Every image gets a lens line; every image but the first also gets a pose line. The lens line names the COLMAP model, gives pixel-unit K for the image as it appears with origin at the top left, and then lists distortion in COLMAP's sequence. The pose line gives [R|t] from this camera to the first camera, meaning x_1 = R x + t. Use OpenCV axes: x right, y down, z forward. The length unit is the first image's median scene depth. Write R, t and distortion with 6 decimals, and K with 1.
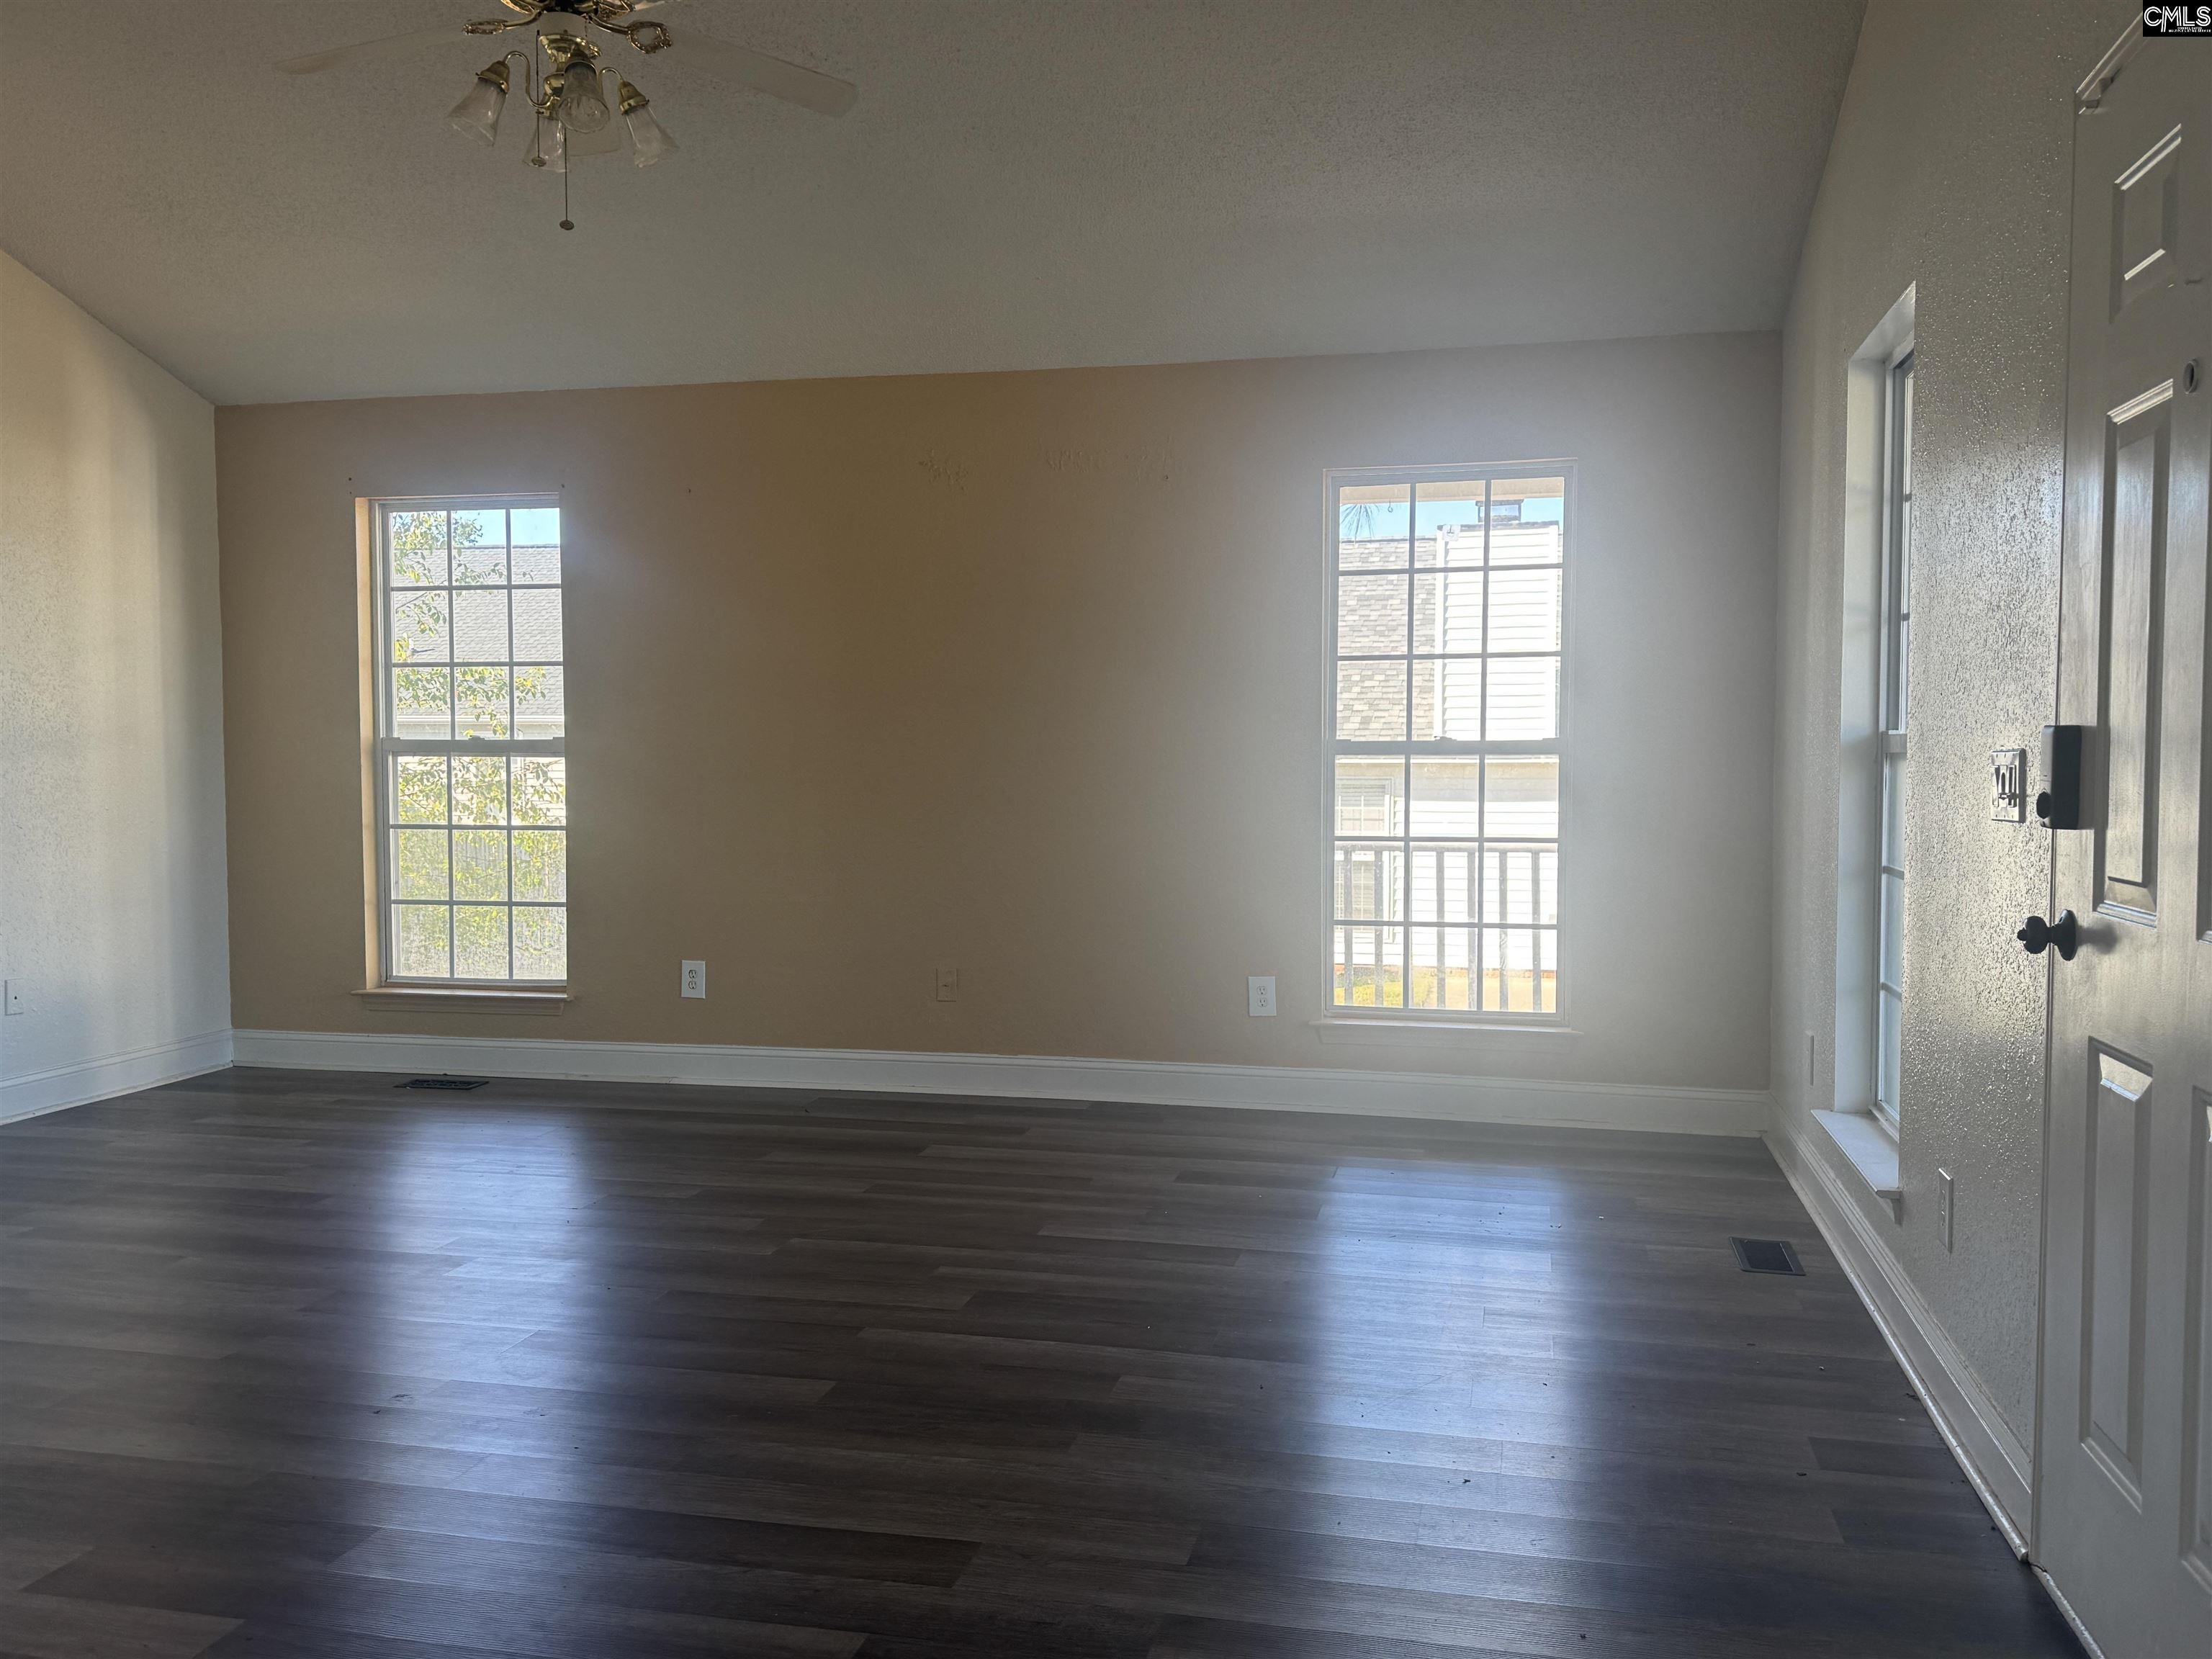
lens RADIAL K [[1802.8, 0, 1106.0], [0, 1802.8, 829.5], [0, 0, 1]] dist [0.012394, -0.012885]
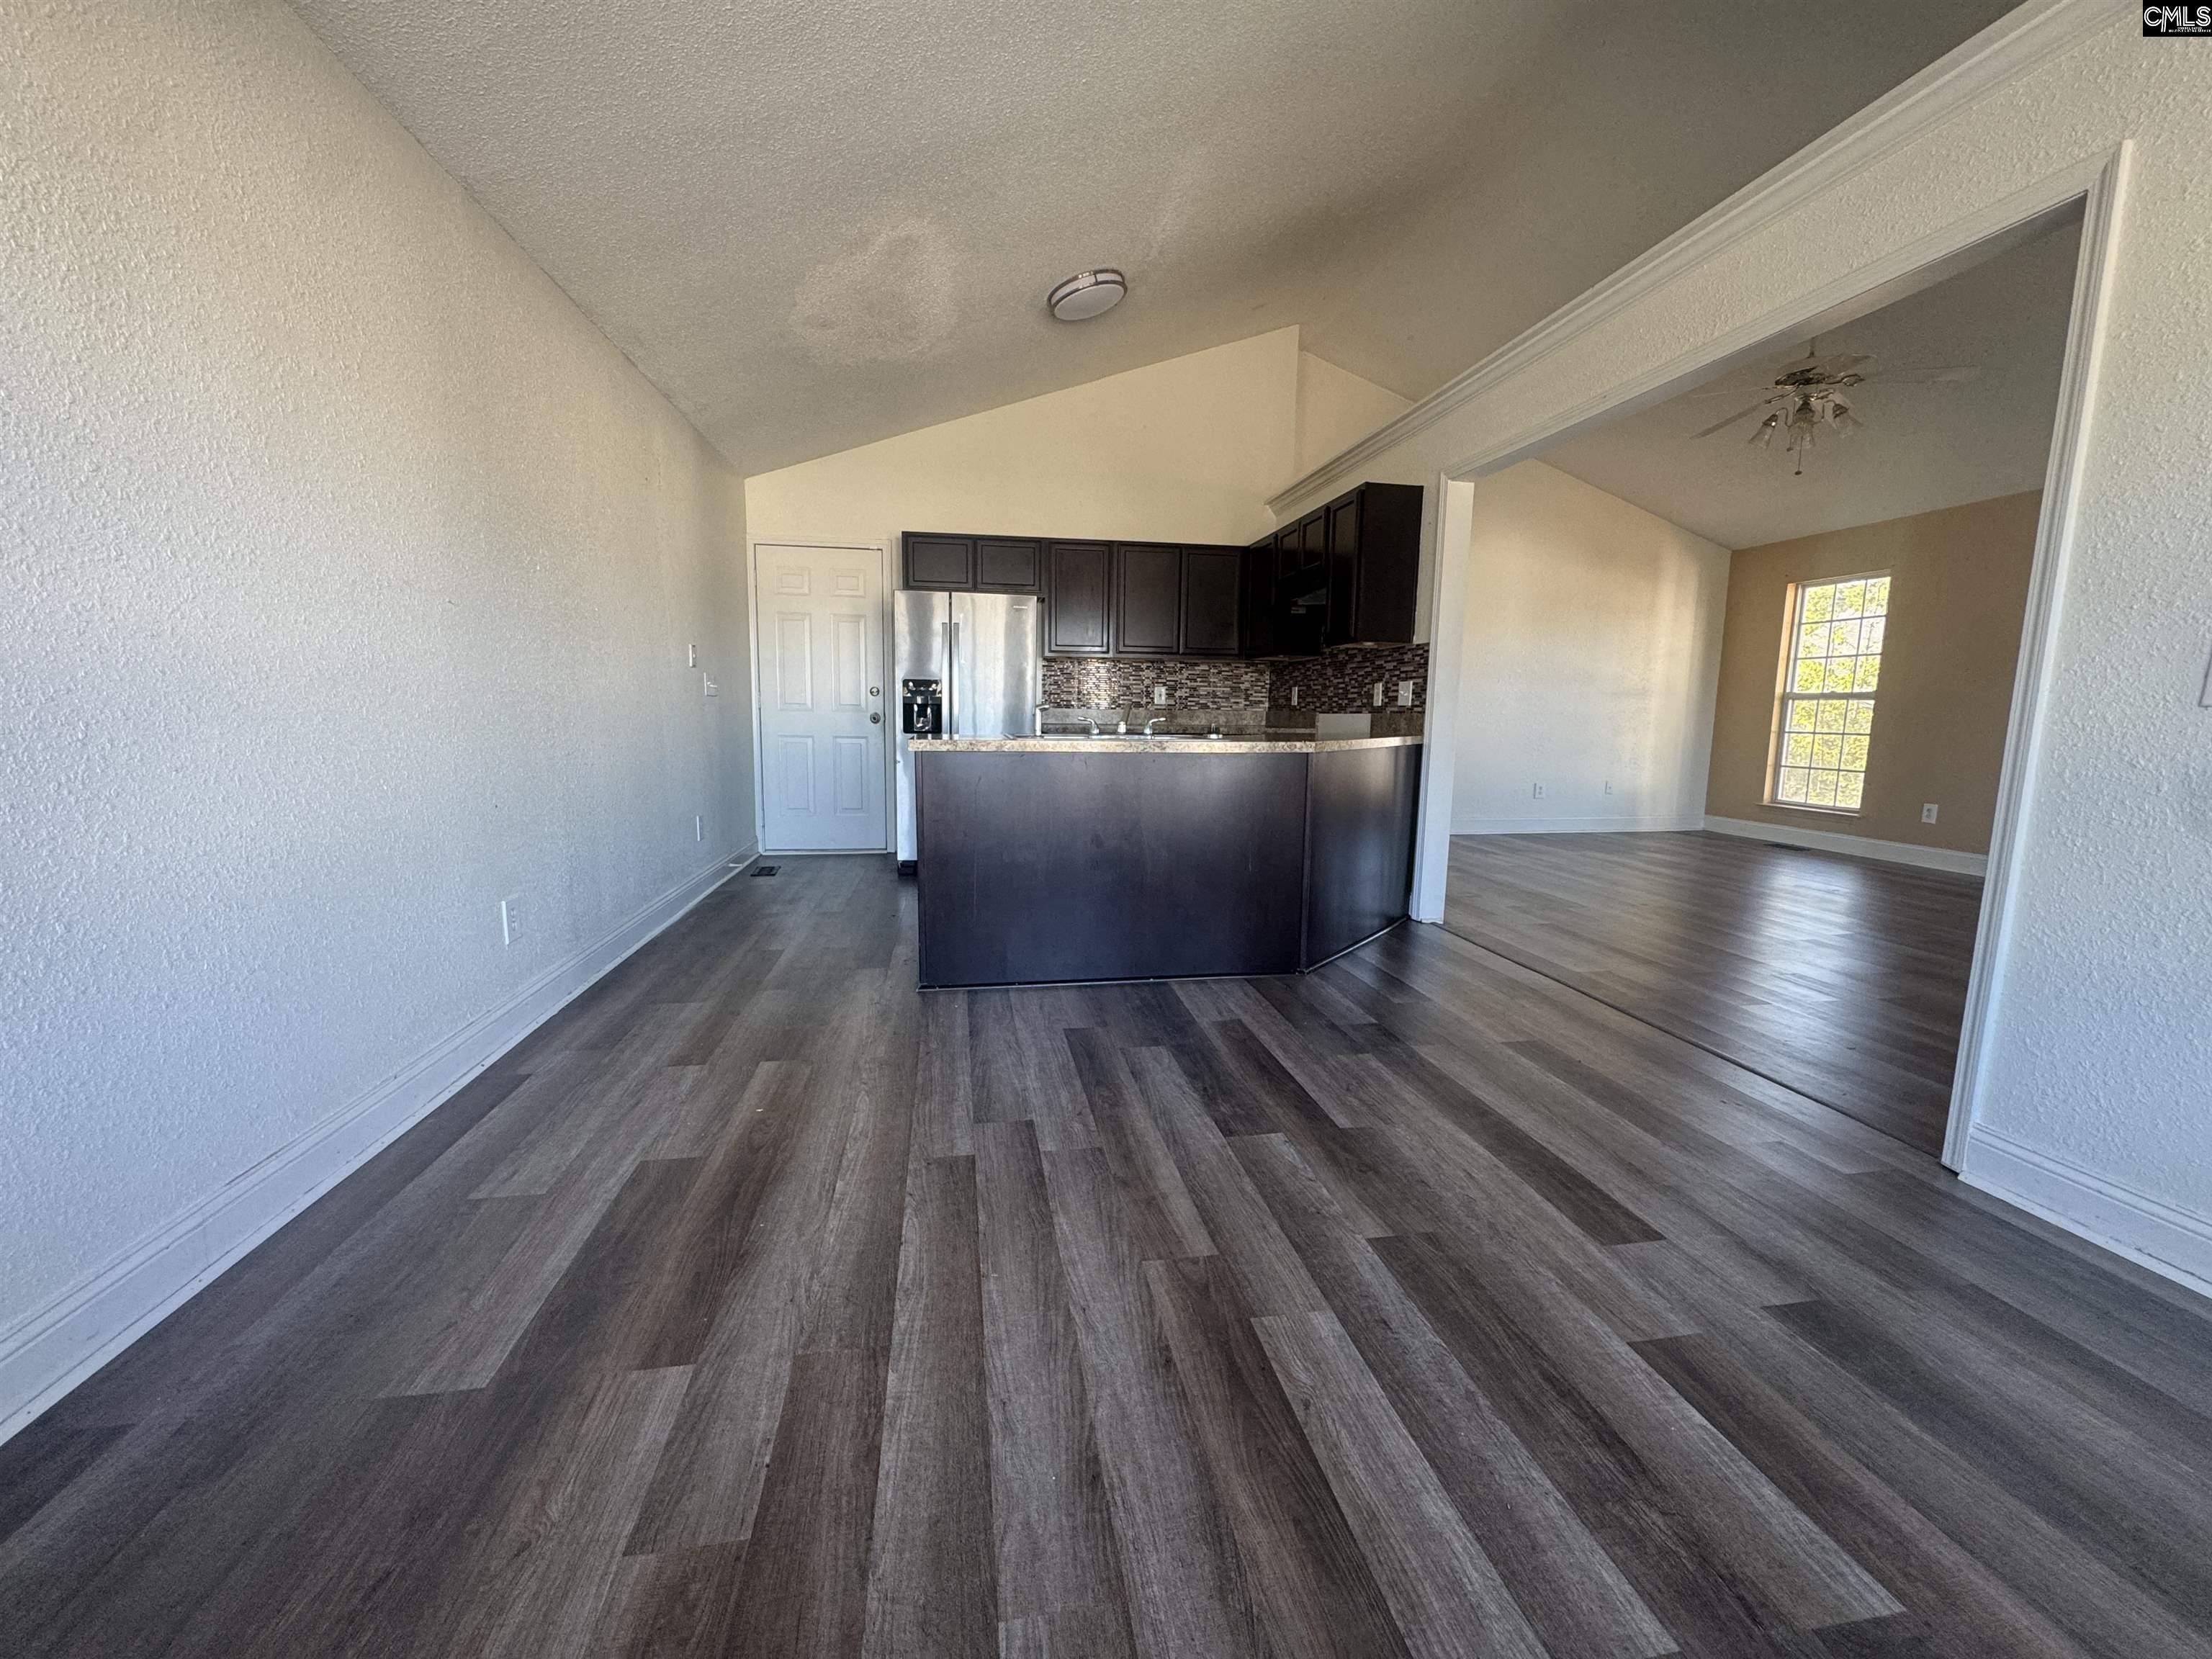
lens RADIAL K [[876.8, 0, 1106.0], [0, 876.8, 829.5], [0, 0, 1]] dist [-0.003658, 0.000283]
pose [[0.379479, 0.133769, -0.915479, 0.298097], [-0.053202, 0.991010, 0.122753, 0.029763], [0.923670, 0.002123, 0.383184, -0.194720]]
